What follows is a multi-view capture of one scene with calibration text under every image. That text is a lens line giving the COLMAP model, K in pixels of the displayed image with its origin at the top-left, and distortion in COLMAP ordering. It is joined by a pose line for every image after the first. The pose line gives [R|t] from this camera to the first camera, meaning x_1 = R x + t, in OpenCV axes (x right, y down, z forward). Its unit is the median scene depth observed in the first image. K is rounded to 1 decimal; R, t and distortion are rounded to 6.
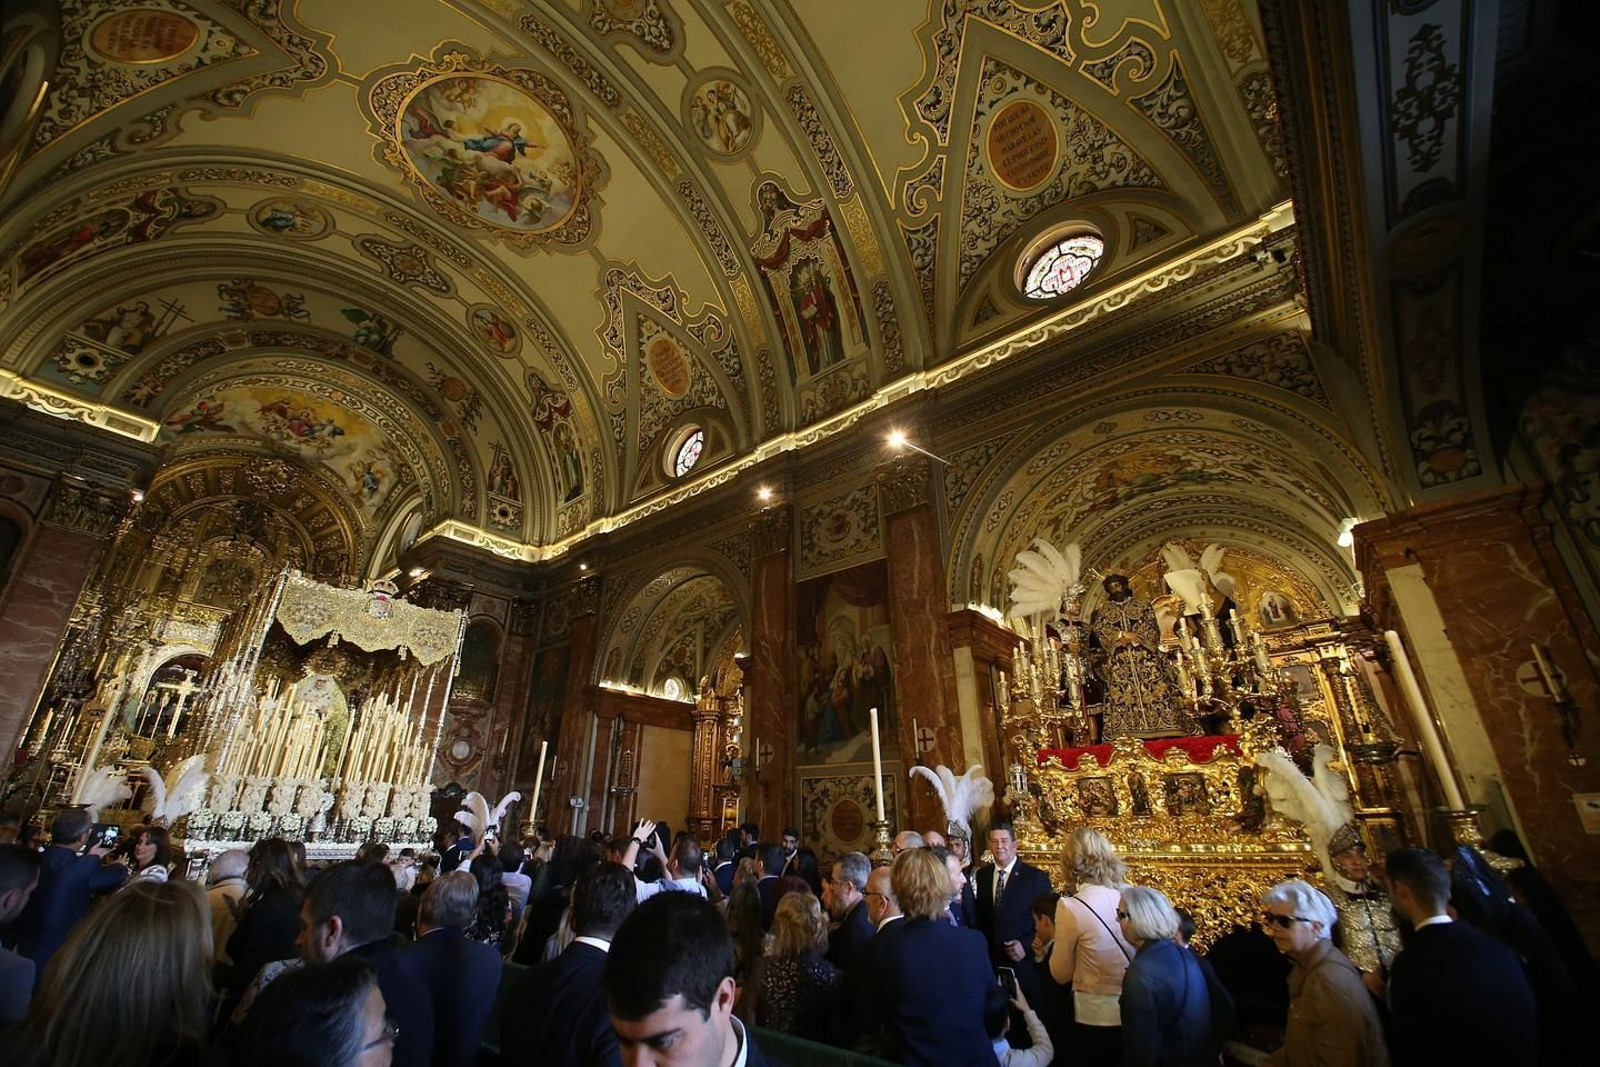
lens RADIAL K [[649.9, 0, 782.5], [0, 649.9, 524.9], [0, 0, 1]] dist [-0.030869, -0.003613]
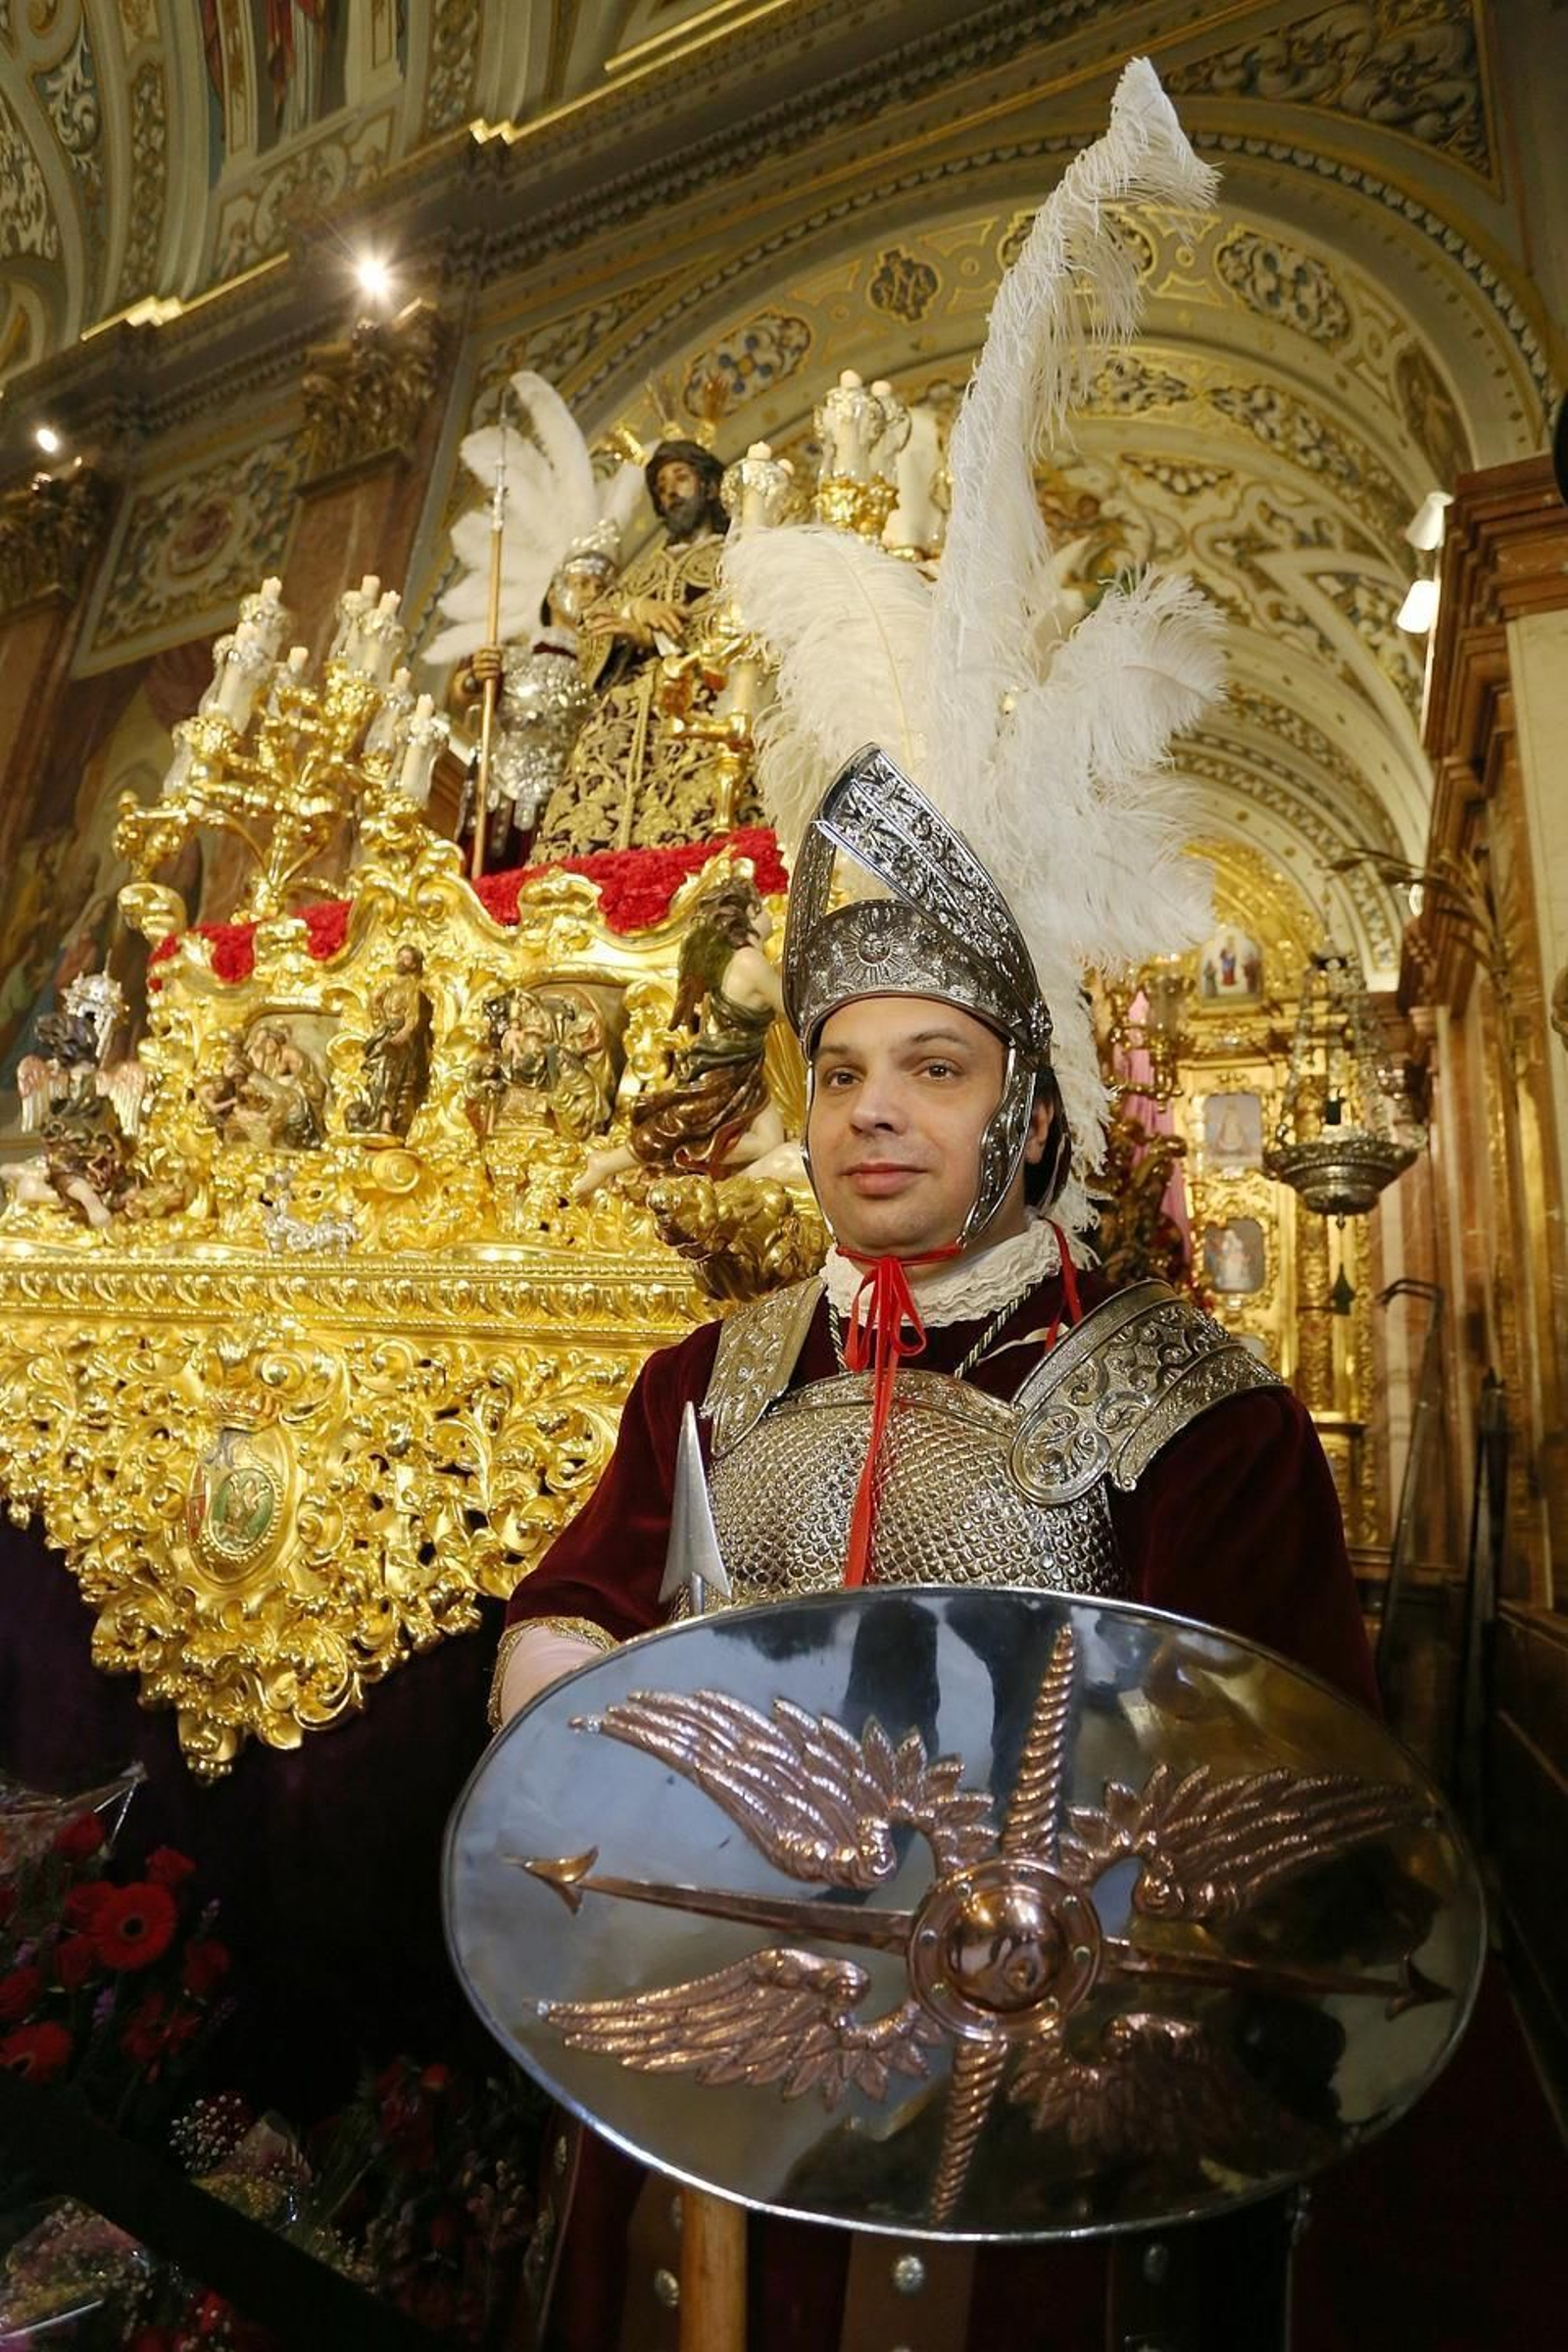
lens RADIAL K [[1161.9, 0, 773.8], [0, 1161.9, 1175.3], [0, 0, 1]] dist [-0.059489, 0.018578]
pose [[0.960230, 0.145128, 0.238530, 0.413227], [-0.188958, 0.966716, 0.172496, 0.250774], [-0.205557, -0.210708, 0.955693, 0.388160]]
